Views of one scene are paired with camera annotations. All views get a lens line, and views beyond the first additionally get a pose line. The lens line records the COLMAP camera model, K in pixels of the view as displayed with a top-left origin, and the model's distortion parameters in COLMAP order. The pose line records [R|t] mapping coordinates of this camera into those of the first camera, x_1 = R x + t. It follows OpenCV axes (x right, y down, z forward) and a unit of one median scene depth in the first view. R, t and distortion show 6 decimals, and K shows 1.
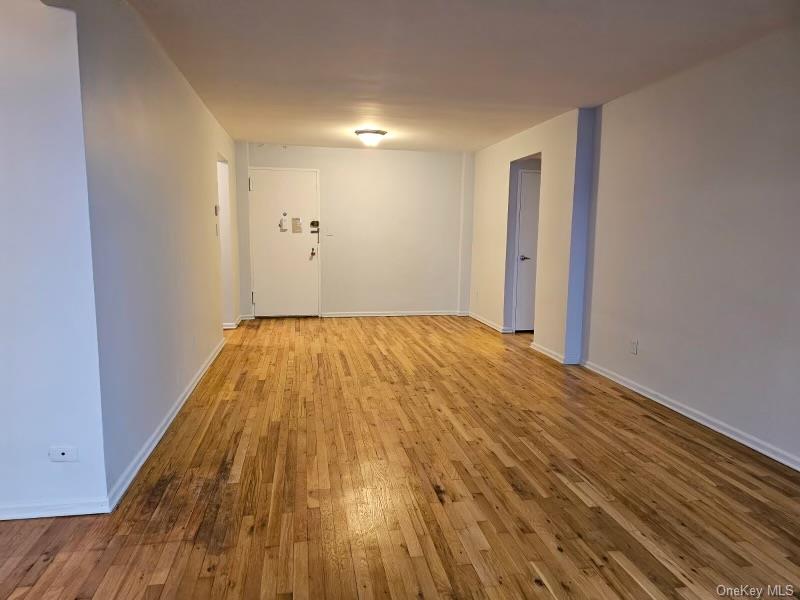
lens RADIAL K [[537.2, 0, 399.9], [0, 537.2, 300.6], [0, 0, 1]] dist [0.045097, -0.035605]
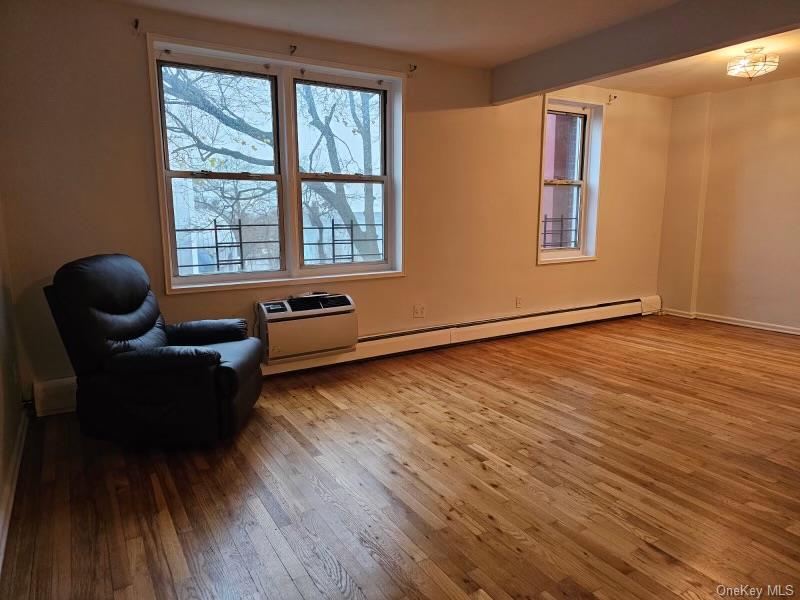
lens RADIAL K [[537.2, 0, 399.2], [0, 537.2, 300.9], [0, 0, 1]] dist [0.045097, -0.035605]
pose [[-0.935050, 0.050951, -0.350836, 0.458173], [-0.050629, 0.960283, 0.274397, -0.108090], [0.350882, 0.274337, -0.895333, 1.010153]]
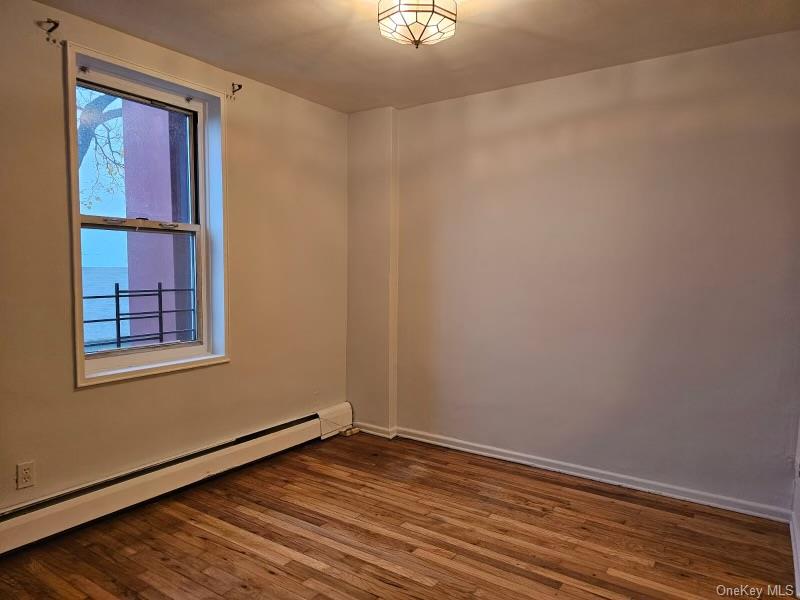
lens RADIAL K [[537.2, 0, 404.7], [0, 537.2, 302.0], [0, 0, 1]] dist [0.045097, -0.035605]
pose [[-0.706159, 0.027810, -0.707507, -0.187773], [-0.105654, 0.983903, 0.144126, -0.079316], [0.700127, 0.176527, -0.691853, 0.594478]]
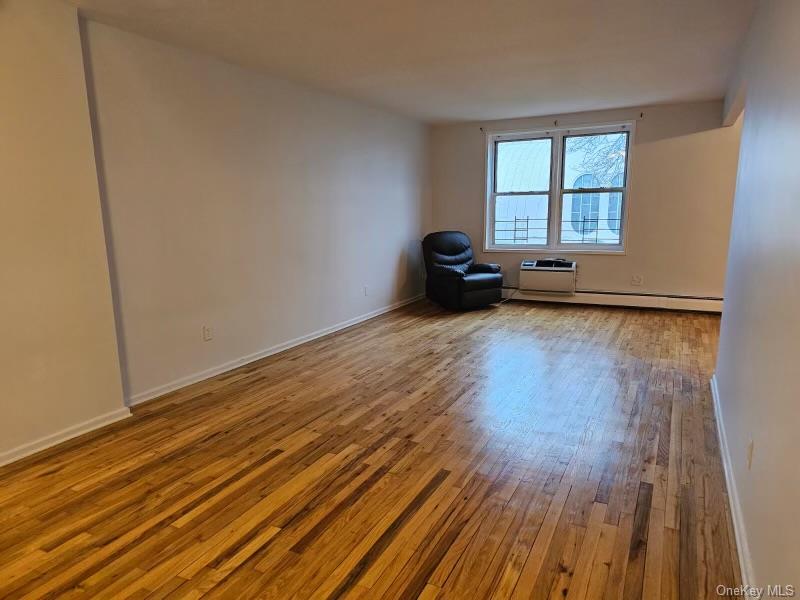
lens RADIAL K [[537.2, 0, 397.9], [0, 537.2, 298.4], [0, 0, 1]] dist [0.045097, -0.035605]
pose [[-0.792955, -0.104850, 0.600190, -0.479829], [0.080979, 0.958205, 0.274381, -0.249214], [-0.603874, 0.266175, -0.751323, 1.774317]]
